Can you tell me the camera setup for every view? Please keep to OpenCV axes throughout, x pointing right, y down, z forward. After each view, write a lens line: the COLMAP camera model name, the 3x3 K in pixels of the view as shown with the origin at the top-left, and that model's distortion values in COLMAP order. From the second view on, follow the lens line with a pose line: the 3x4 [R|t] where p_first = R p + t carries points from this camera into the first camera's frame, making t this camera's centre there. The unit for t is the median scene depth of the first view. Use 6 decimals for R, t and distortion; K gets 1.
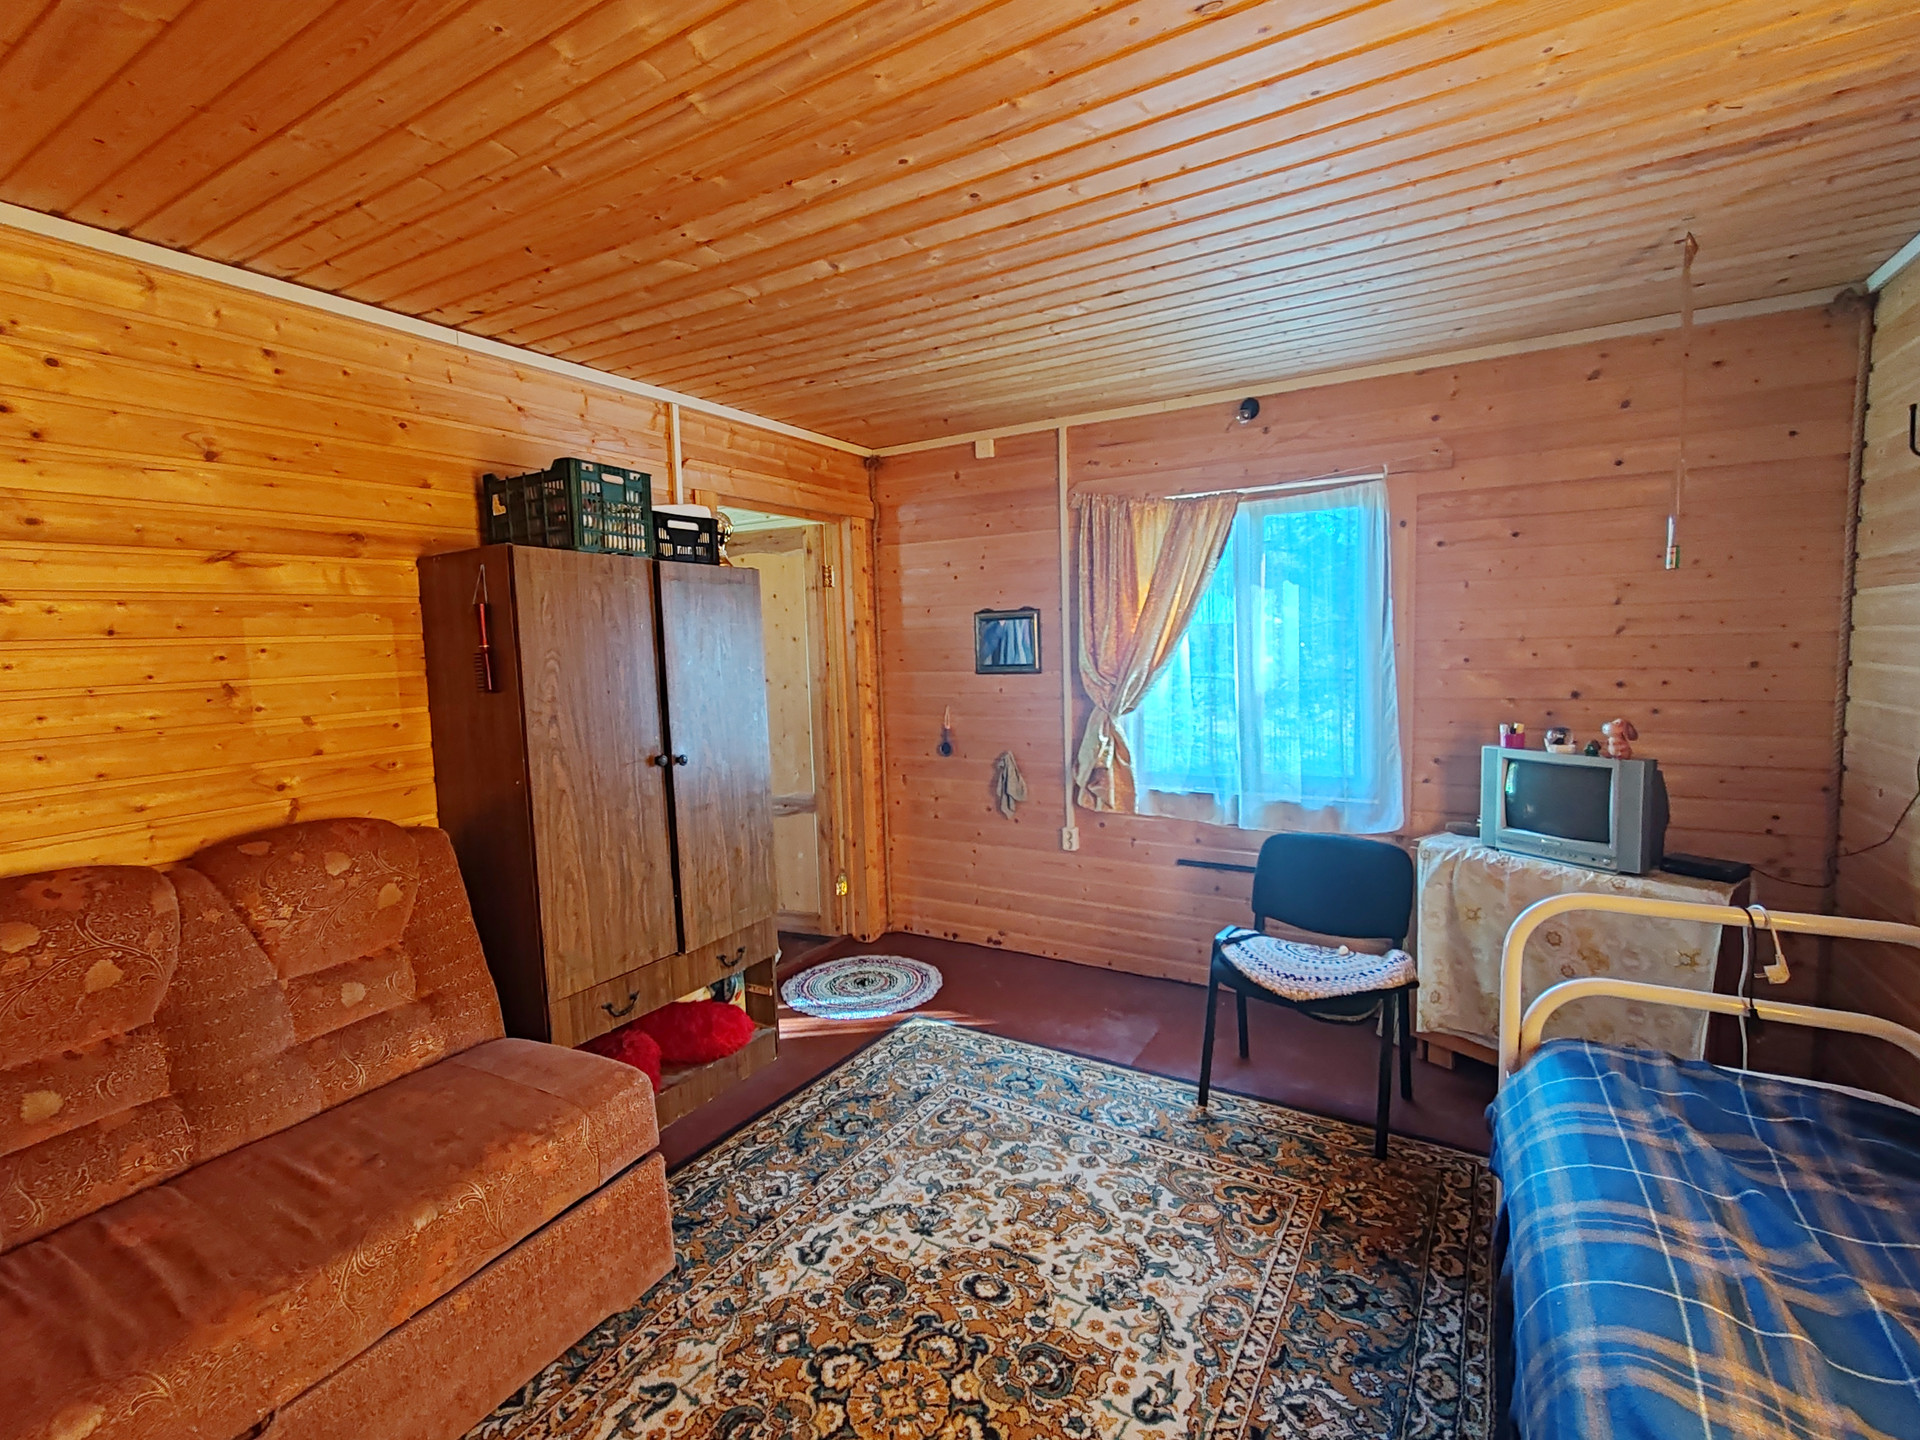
lens RADIAL K [[865.6, 0, 957.5], [0, 865.6, 721.5], [0, 0, 1]] dist [-0.001380, 0.000802]
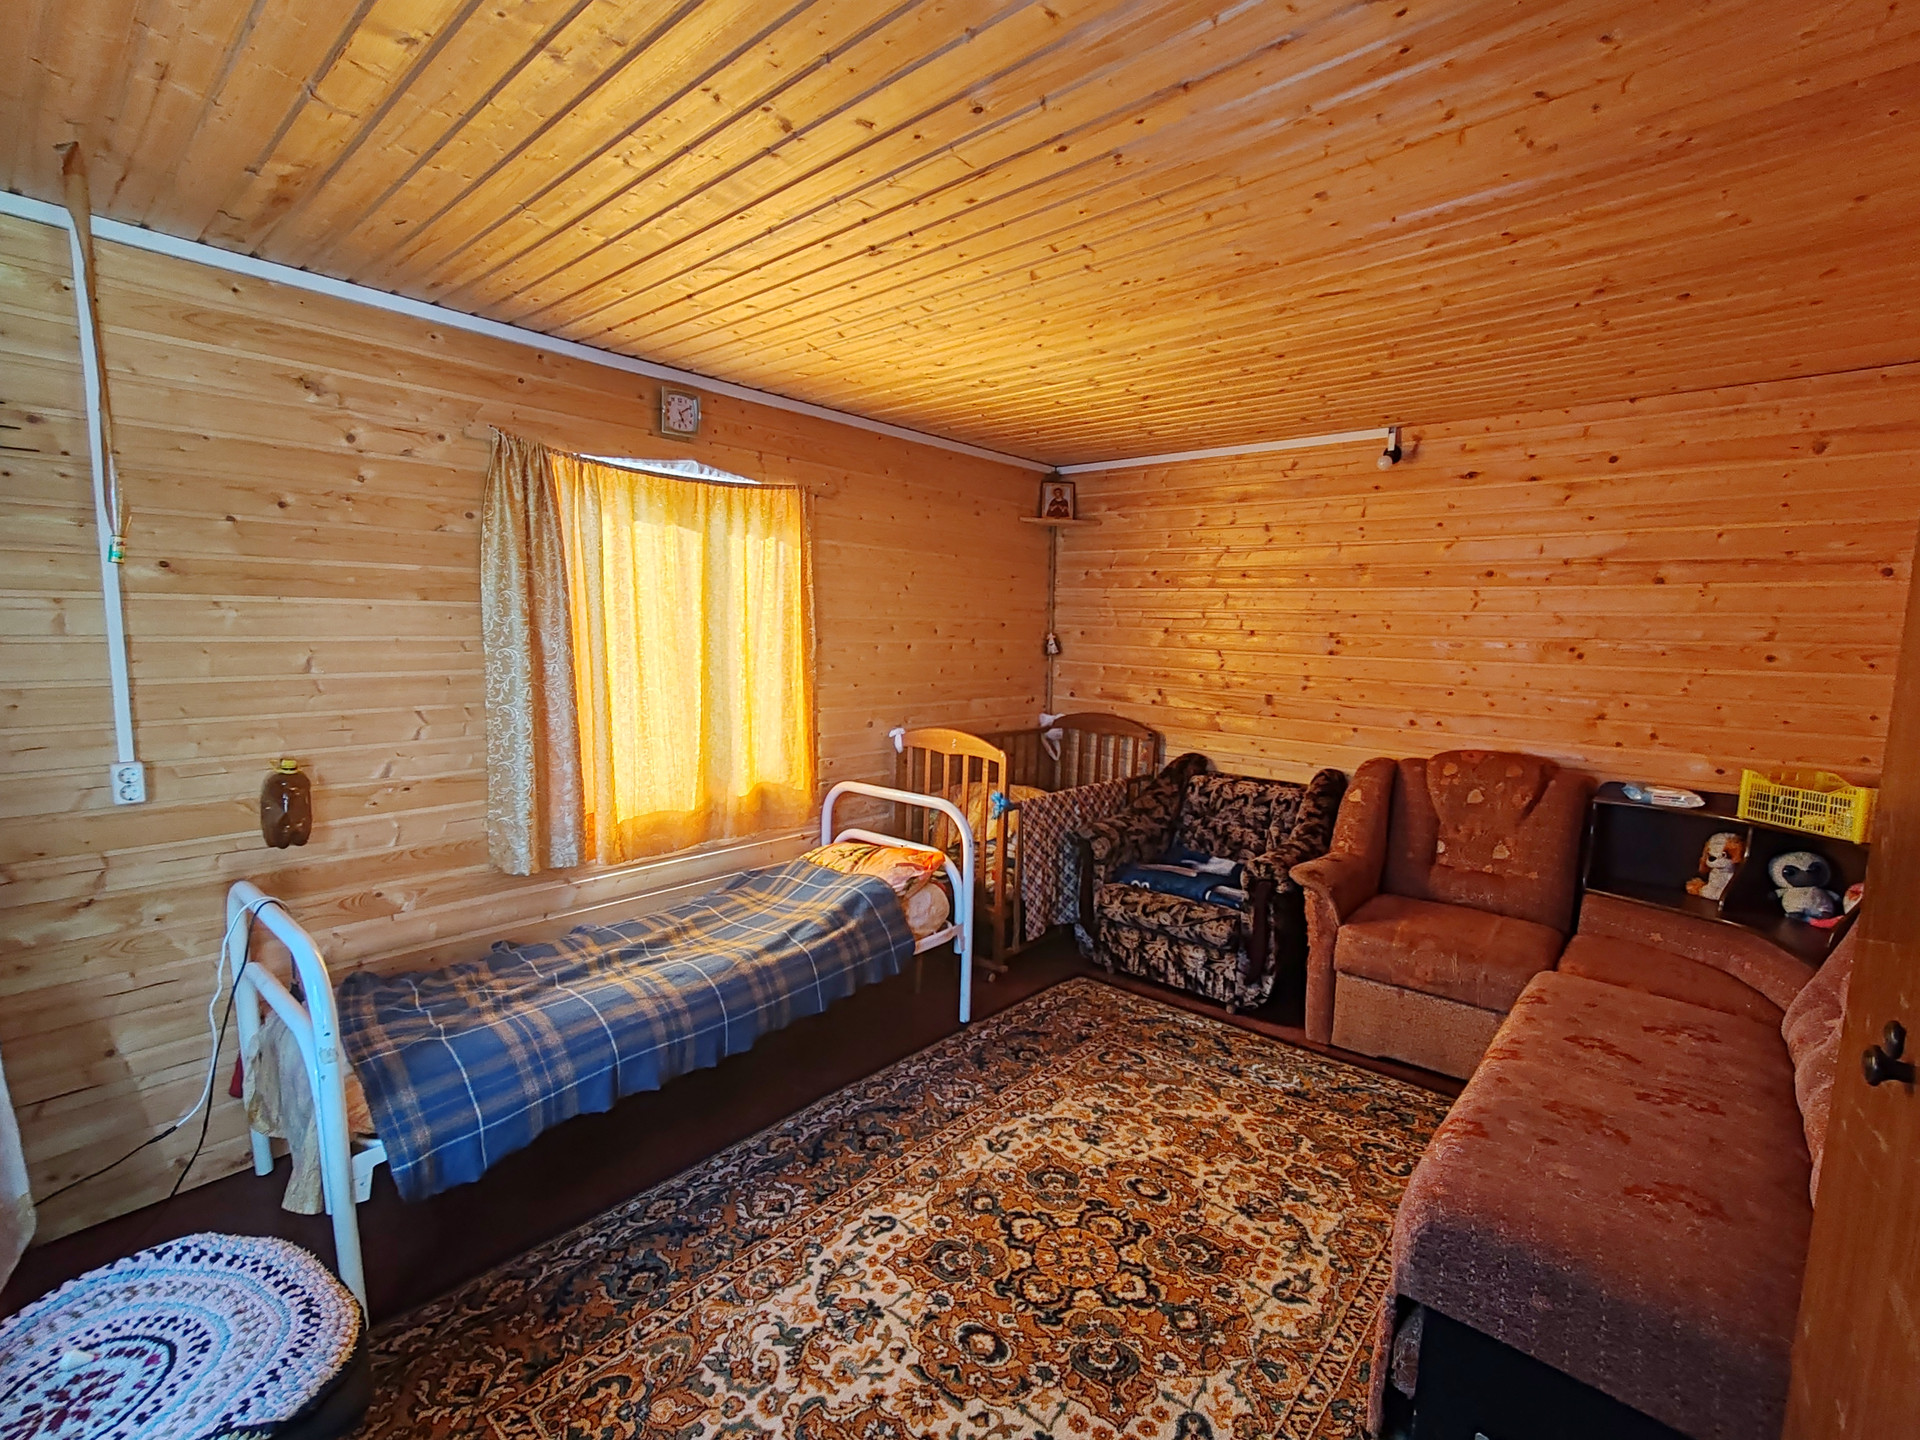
lens RADIAL K [[865.6, 0, 957.5], [0, 865.6, 721.5], [0, 0, 1]] dist [-0.001380, 0.000802]
pose [[-0.983646, -0.003946, 0.180070, -0.108602], [0.031482, 0.980603, 0.193460, -0.180232], [-0.177340, 0.195965, -0.964442, 1.855297]]
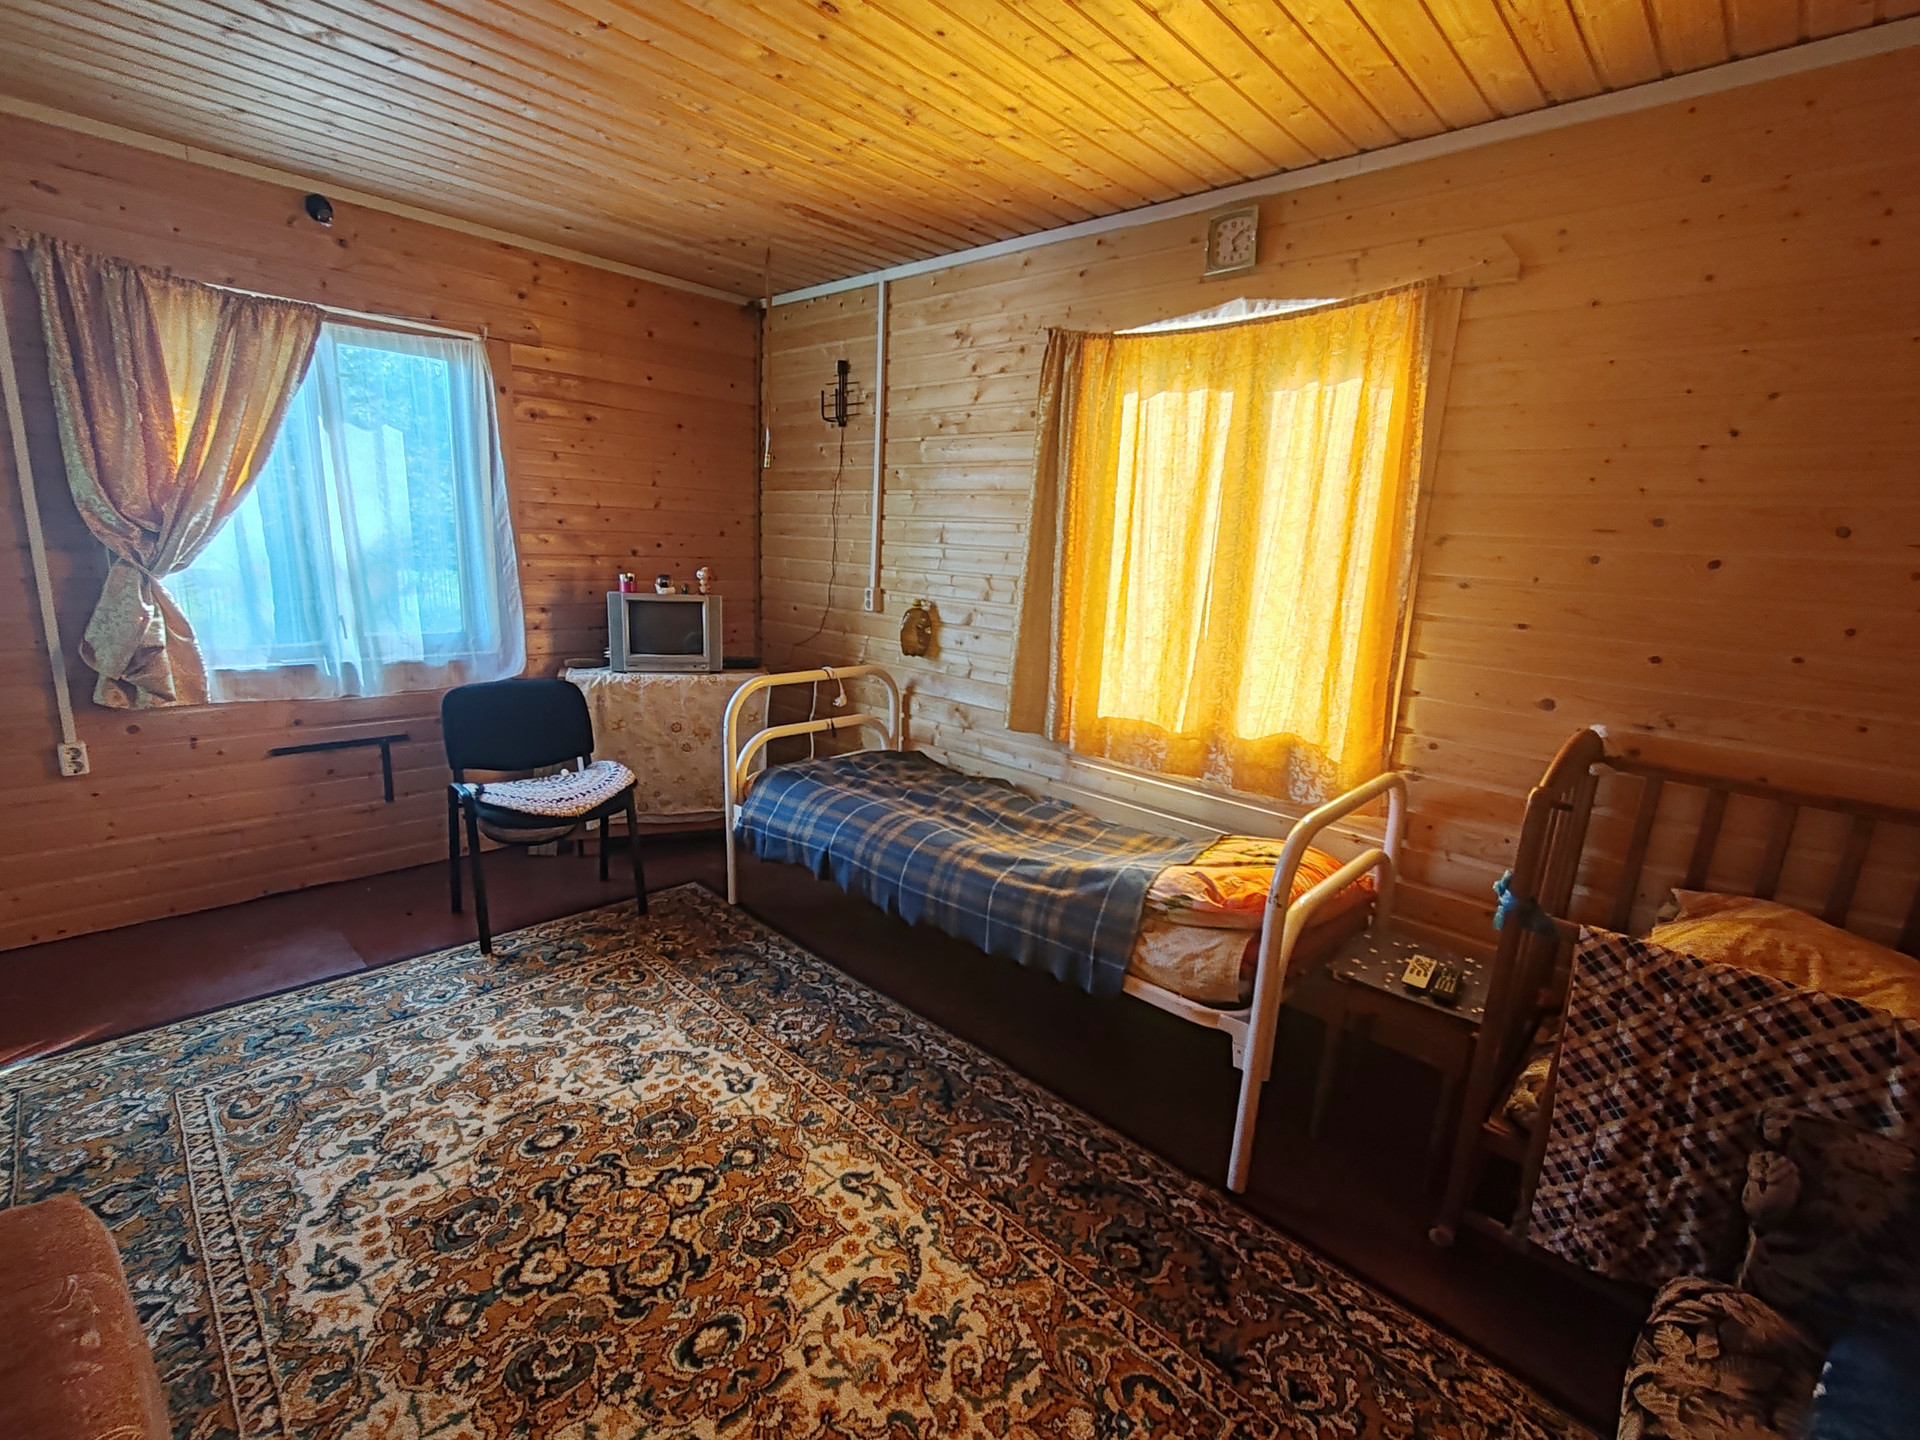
lens RADIAL K [[859.5, 0, 960.8], [0, 859.5, 724.0], [0, 0, 1]] dist [-0.002677, -0.000734]
pose [[0.210011, -0.168933, 0.962994, -0.771933], [0.035560, 0.985627, 0.165149, 0.043781], [-0.977052, -0.000439, 0.213000, 0.349285]]
